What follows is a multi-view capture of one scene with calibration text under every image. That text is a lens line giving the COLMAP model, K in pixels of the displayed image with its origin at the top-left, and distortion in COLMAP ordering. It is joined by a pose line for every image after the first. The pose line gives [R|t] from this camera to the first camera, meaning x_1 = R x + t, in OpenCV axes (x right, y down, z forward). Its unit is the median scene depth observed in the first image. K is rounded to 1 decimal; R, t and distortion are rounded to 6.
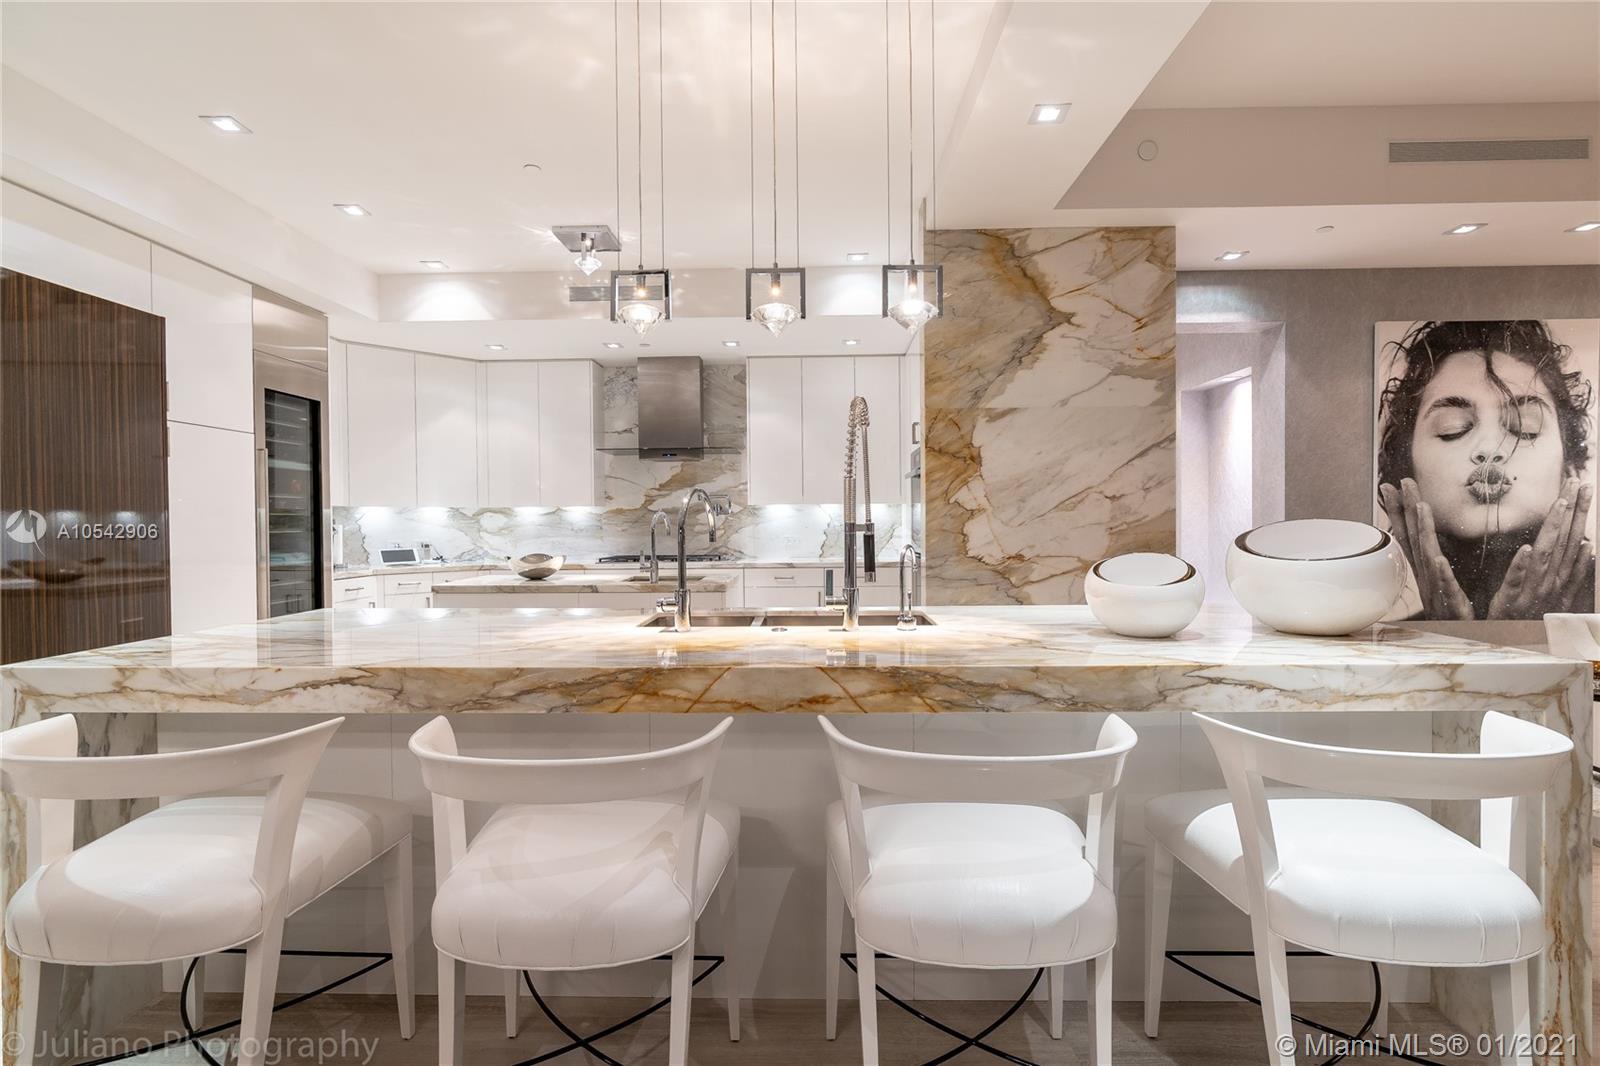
lens RADIAL K [[738.0, 0, 796.6], [0, 738.0, 532.5], [0, 0, 1]] dist [-0.004192, 0.000176]
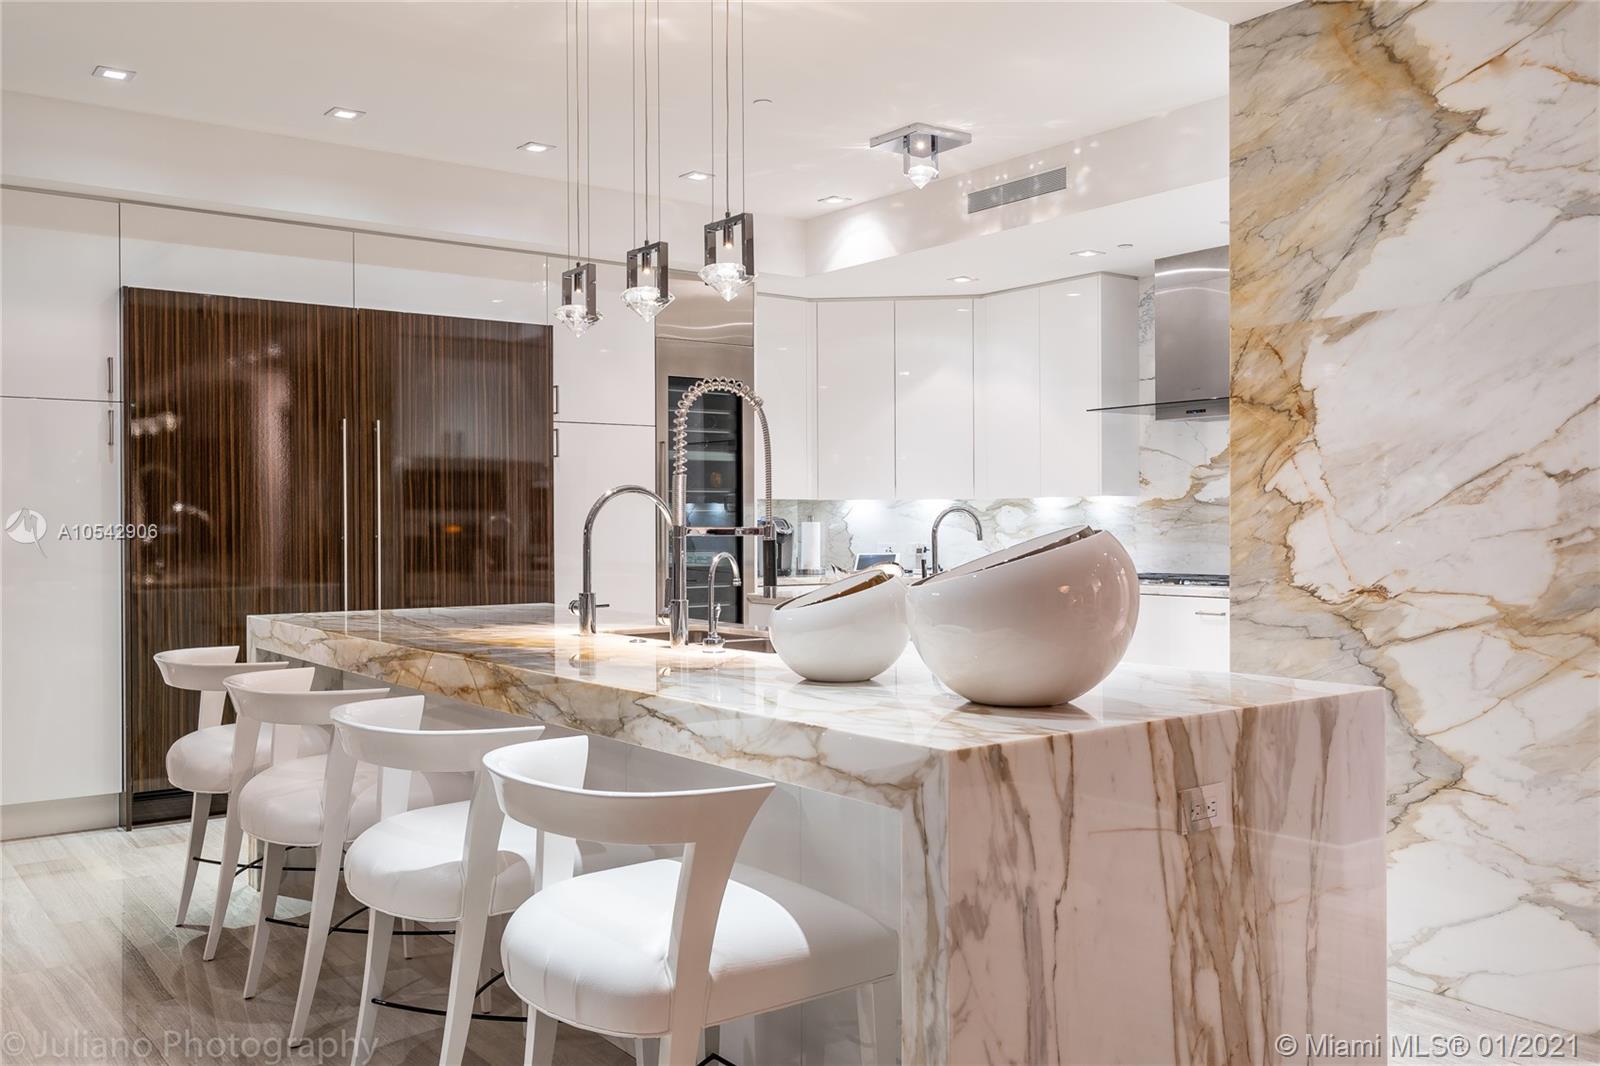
lens RADIAL K [[1351.6, 0, 801.8], [0, 1351.6, 531.7], [0, 0, 1]] dist [0.015880, 0.012238]
pose [[0.626707, 0.011284, -0.779173, 0.804731], [-0.012897, 0.999908, 0.004106, -0.008187], [0.779148, 0.007476, 0.626795, 0.060597]]
